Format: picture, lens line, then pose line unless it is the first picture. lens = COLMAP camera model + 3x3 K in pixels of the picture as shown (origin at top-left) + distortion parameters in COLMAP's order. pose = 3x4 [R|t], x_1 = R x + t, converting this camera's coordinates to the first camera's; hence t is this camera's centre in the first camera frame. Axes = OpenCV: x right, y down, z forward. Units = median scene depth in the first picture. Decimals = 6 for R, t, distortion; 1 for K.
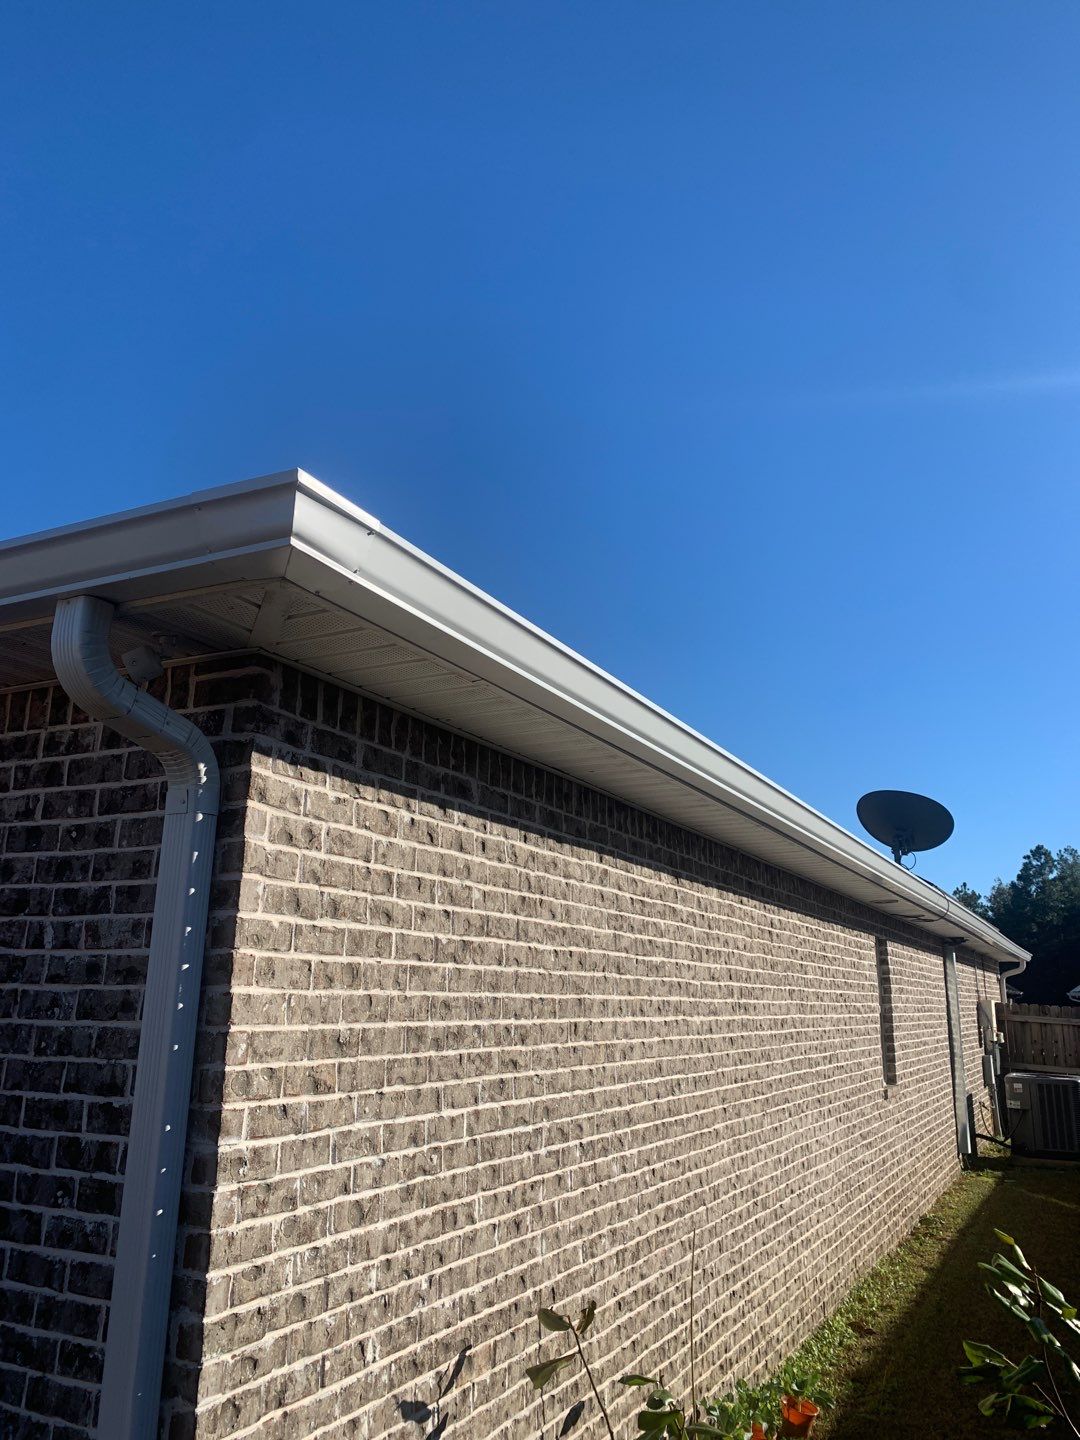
lens RADIAL K [[1110.4, 0, 540.0], [0, 1110.4, 720.0], [0, 0, 1]] dist [0.057322, -0.037507]
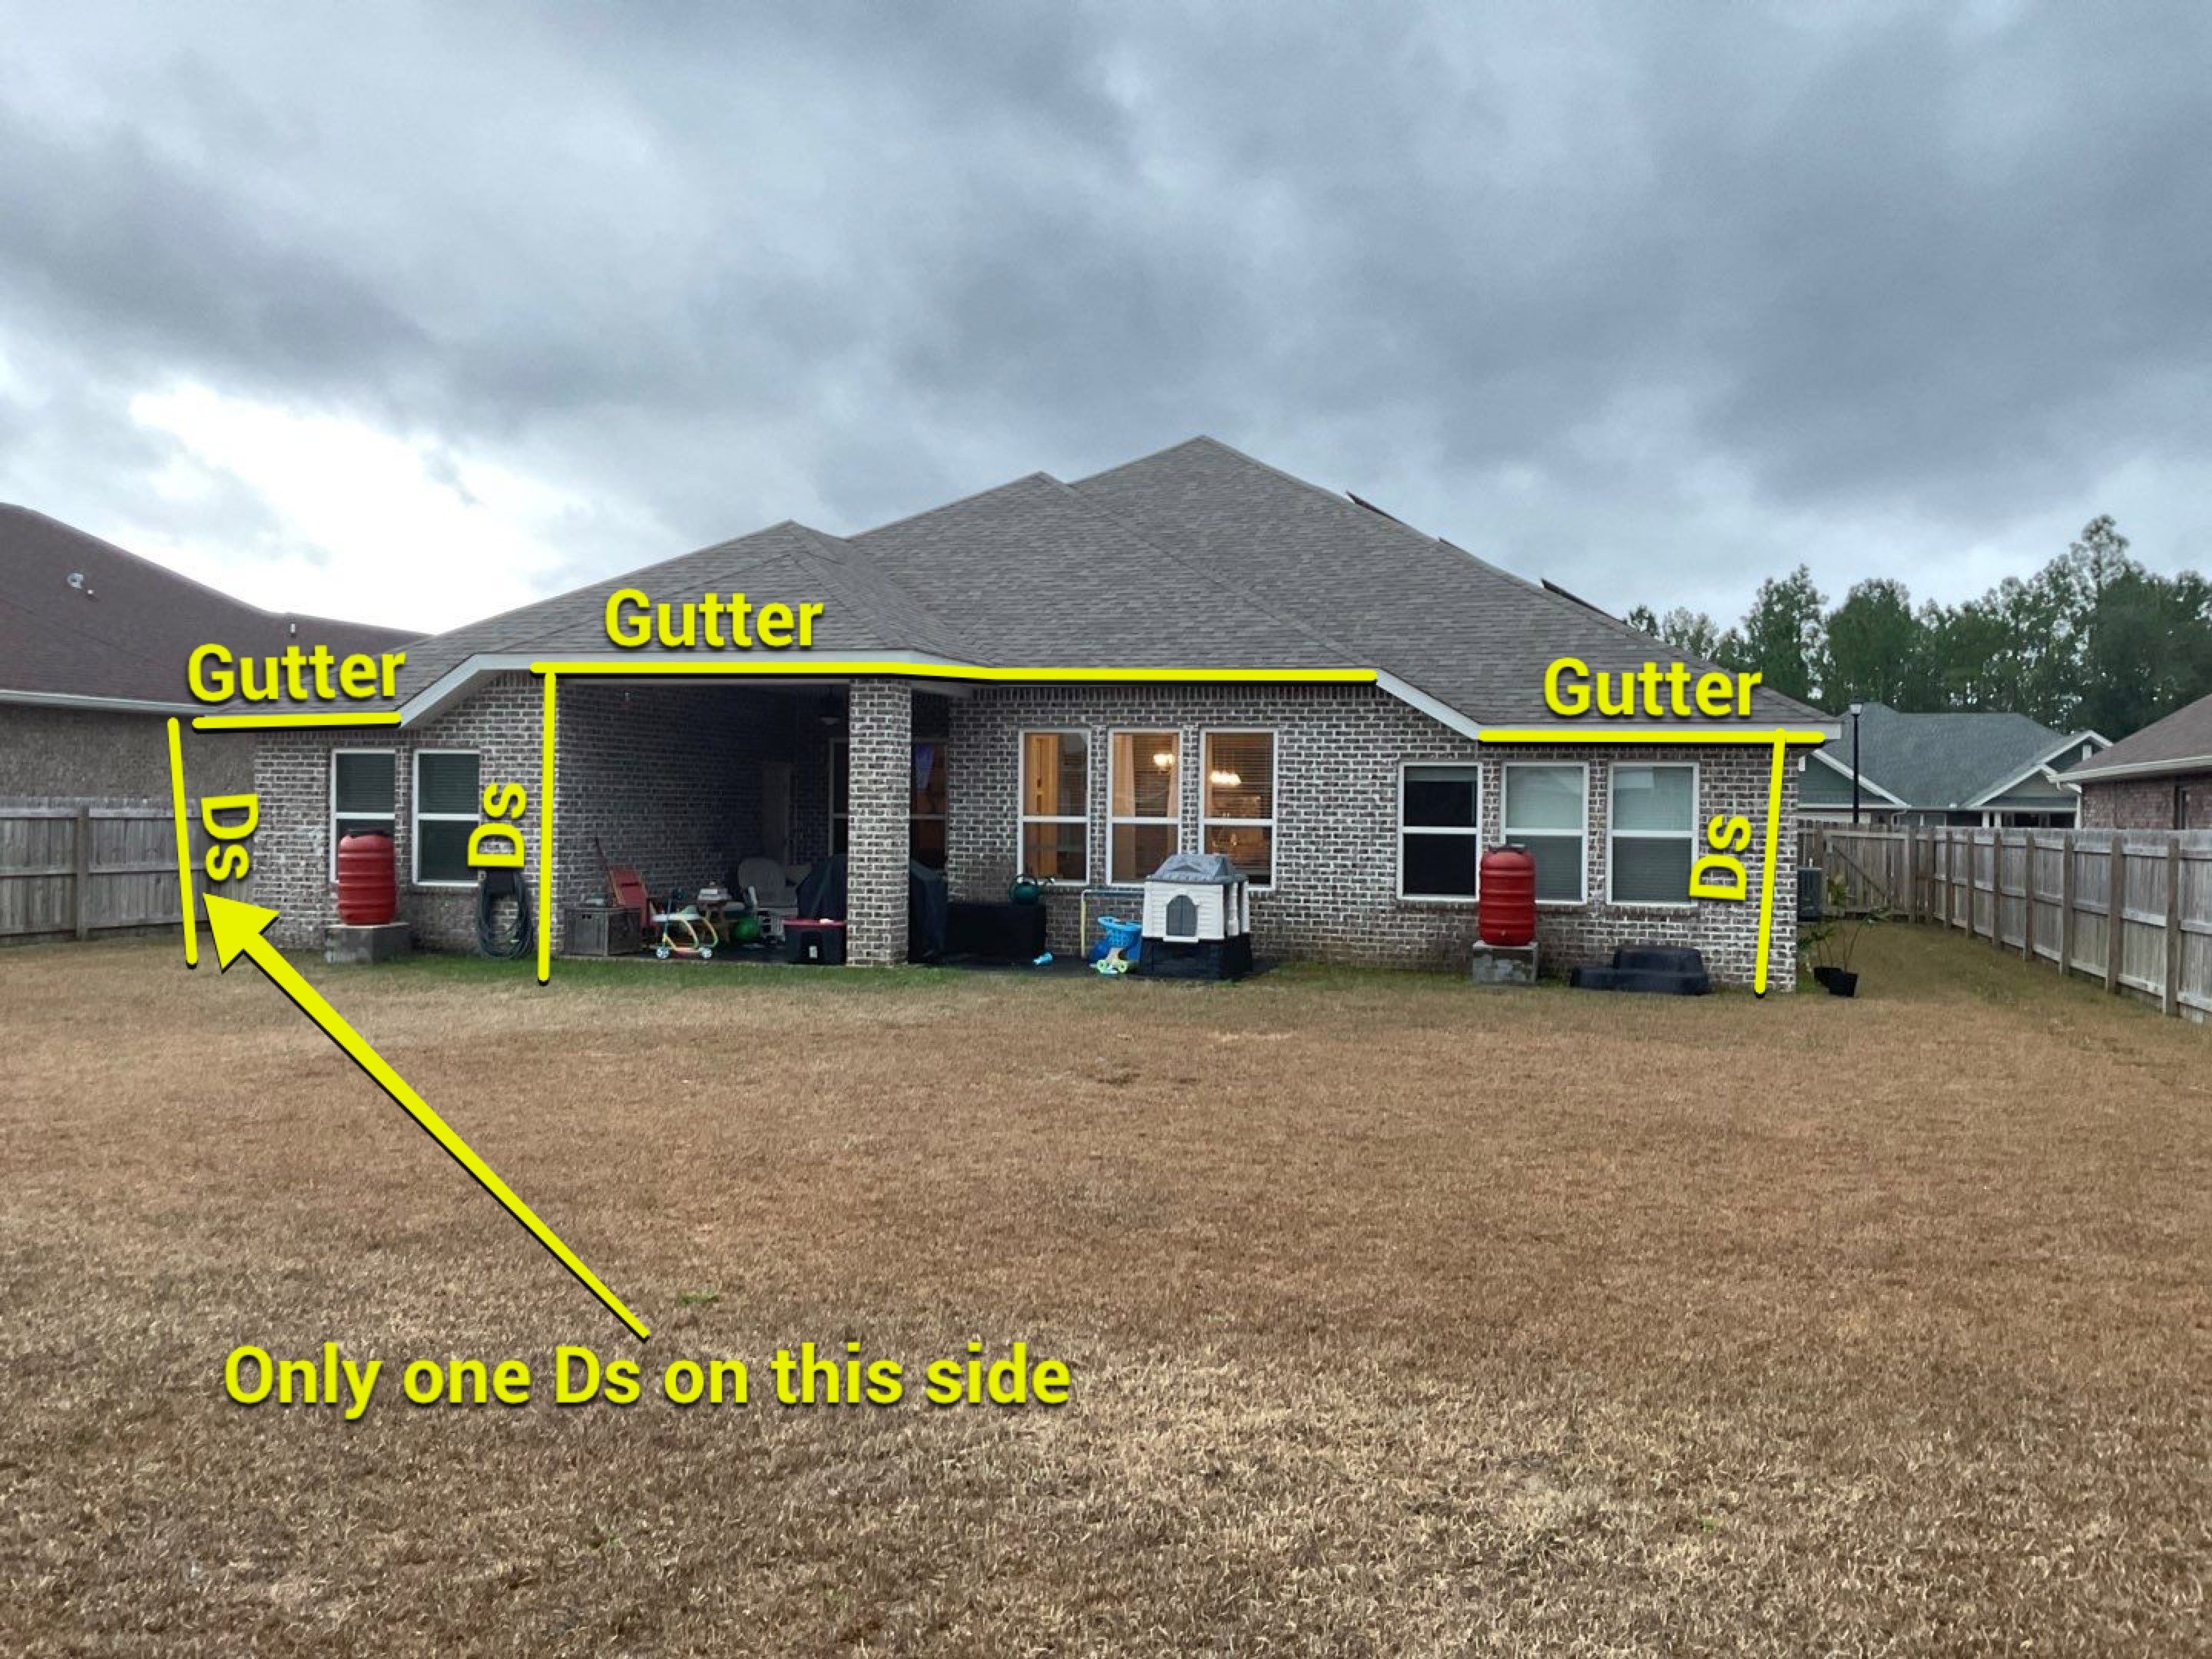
lens RADIAL K [[1827.9, 0, 1106.0], [0, 1827.9, 829.5], [0, 0, 1]] dist [0.125925, -0.164104]
pose [[0.986682, -0.005556, 0.162565, -3.786046], [-0.035370, 0.968175, 0.247764, -1.310624], [-0.158768, -0.250214, 0.955084, -5.120589]]
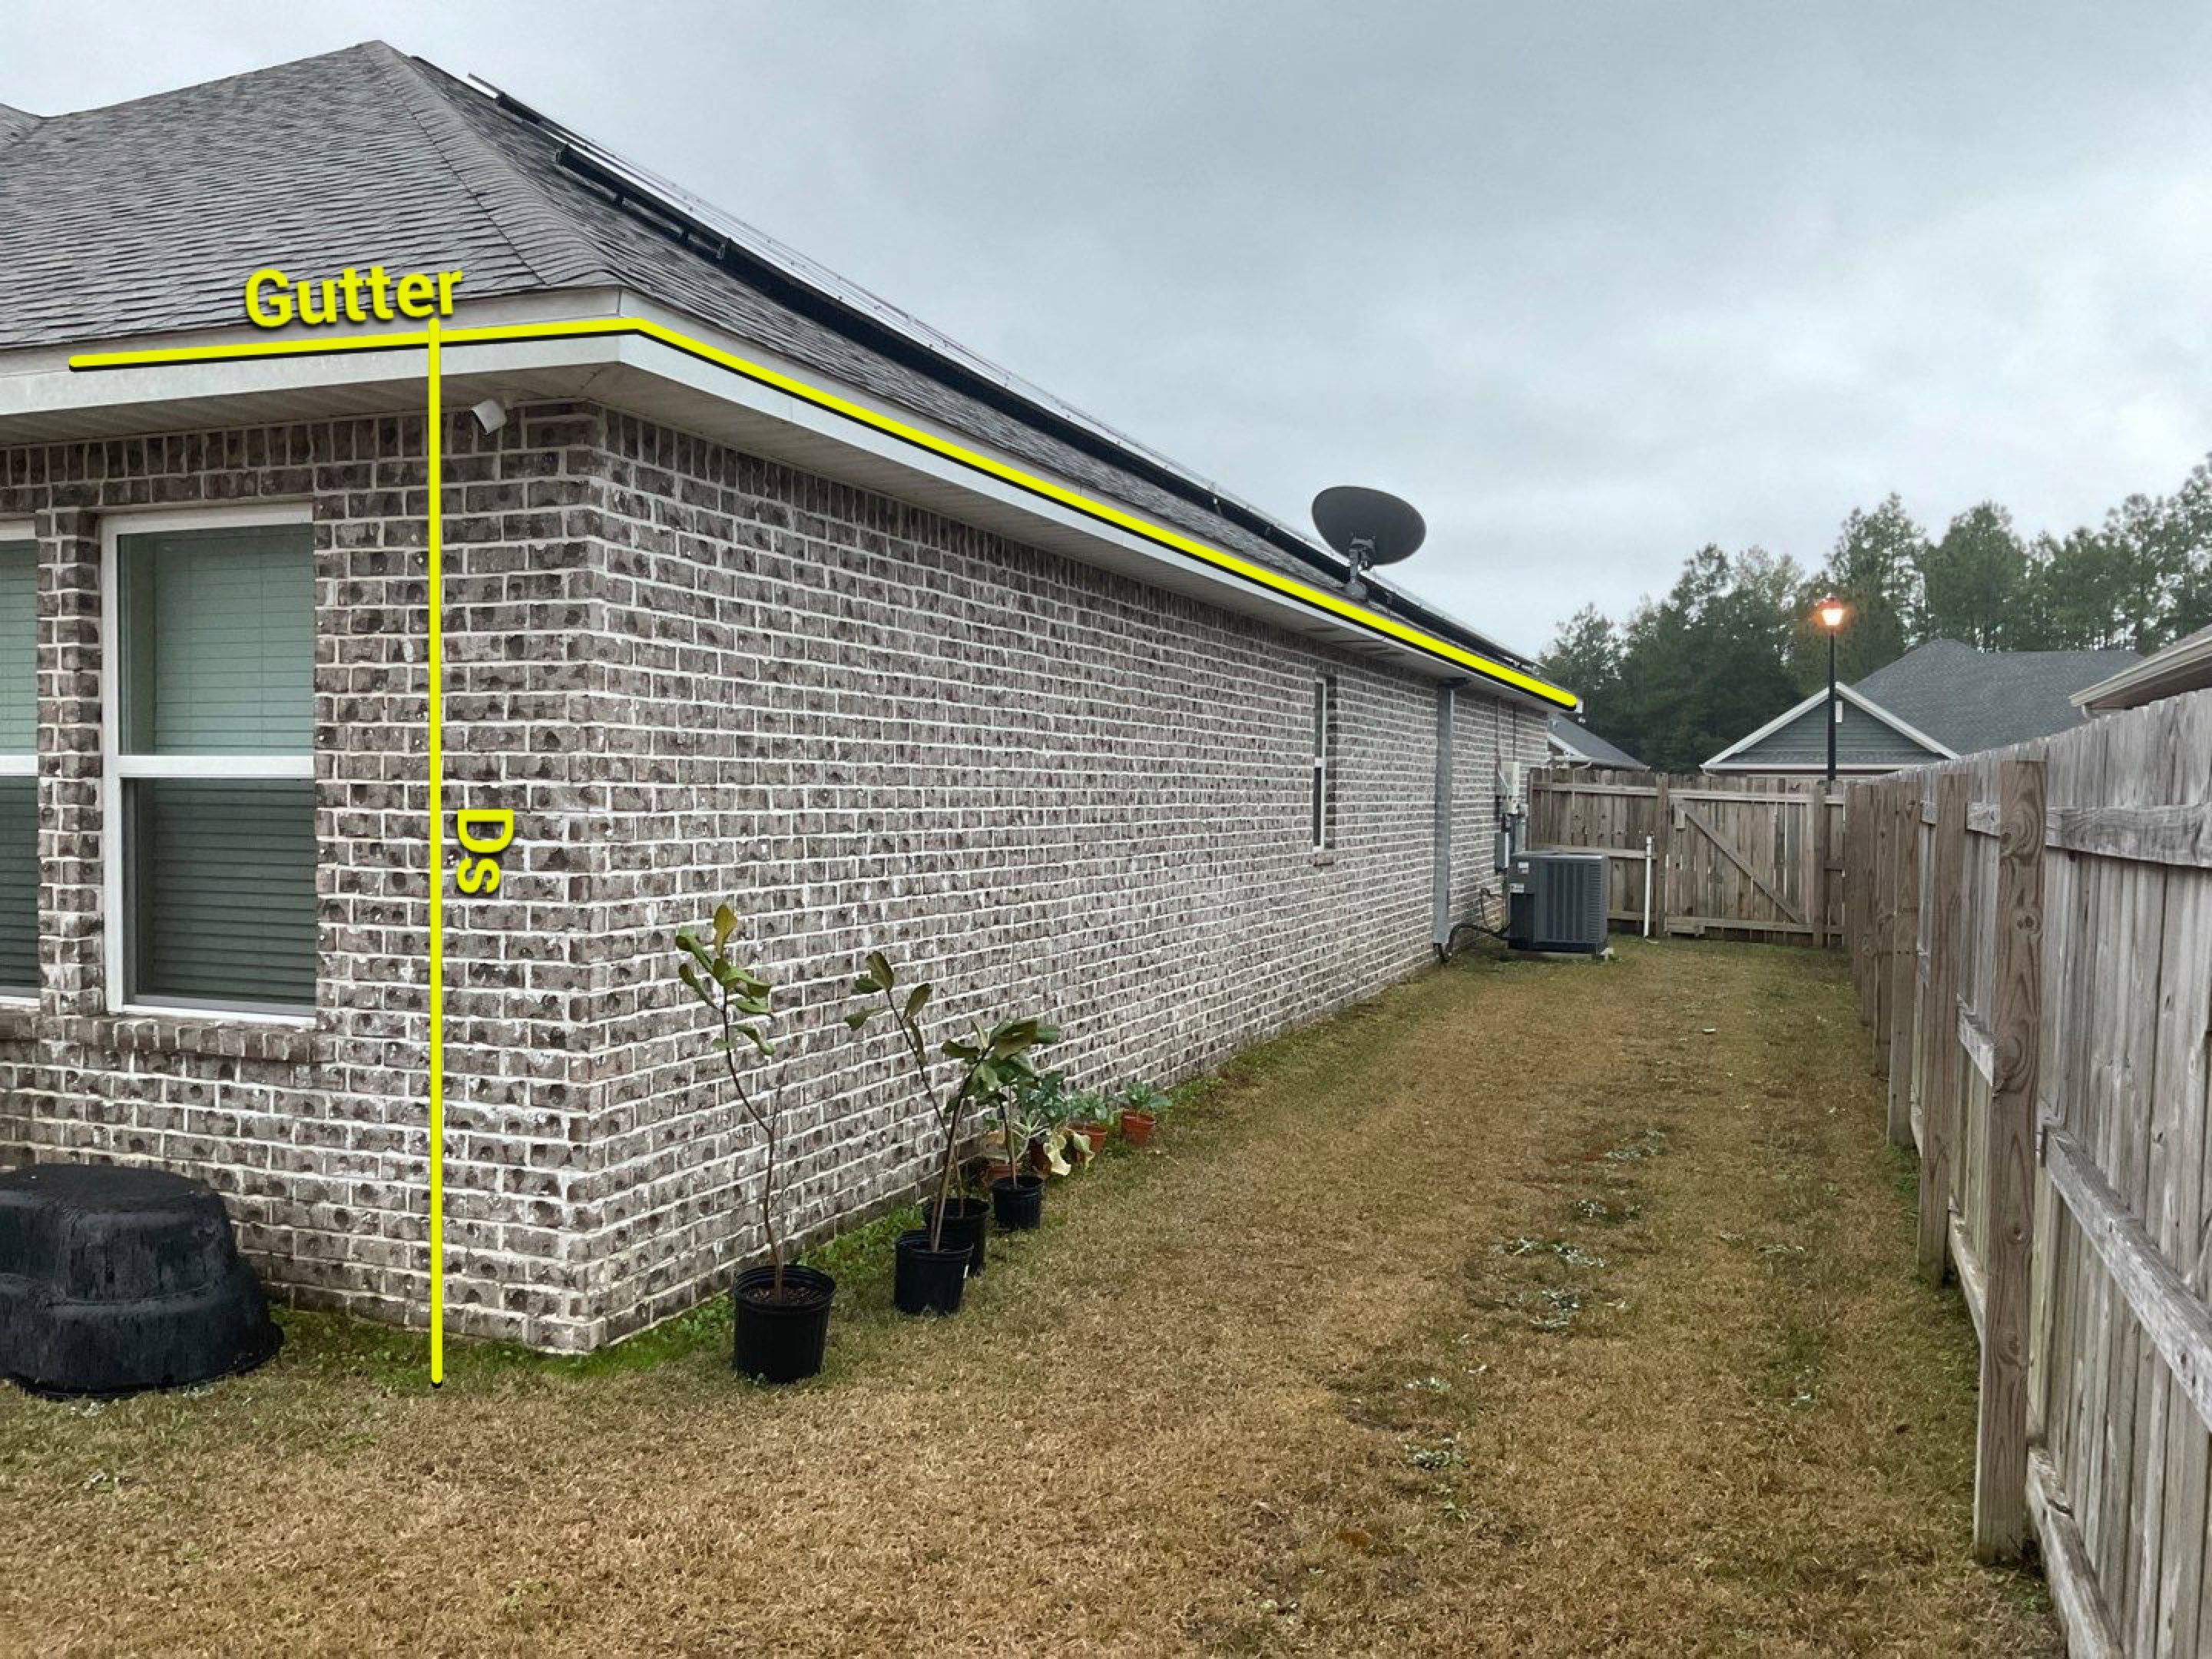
lens RADIAL K [[1827.9, 0, 1106.0], [0, 1827.9, 829.5], [0, 0, 1]] dist [0.125925, -0.164104]
pose [[0.995511, -0.010792, 0.094033, 0.083182], [-0.014305, 0.964914, 0.262177, -0.131844], [-0.093563, -0.262345, 0.960428, -0.891972]]
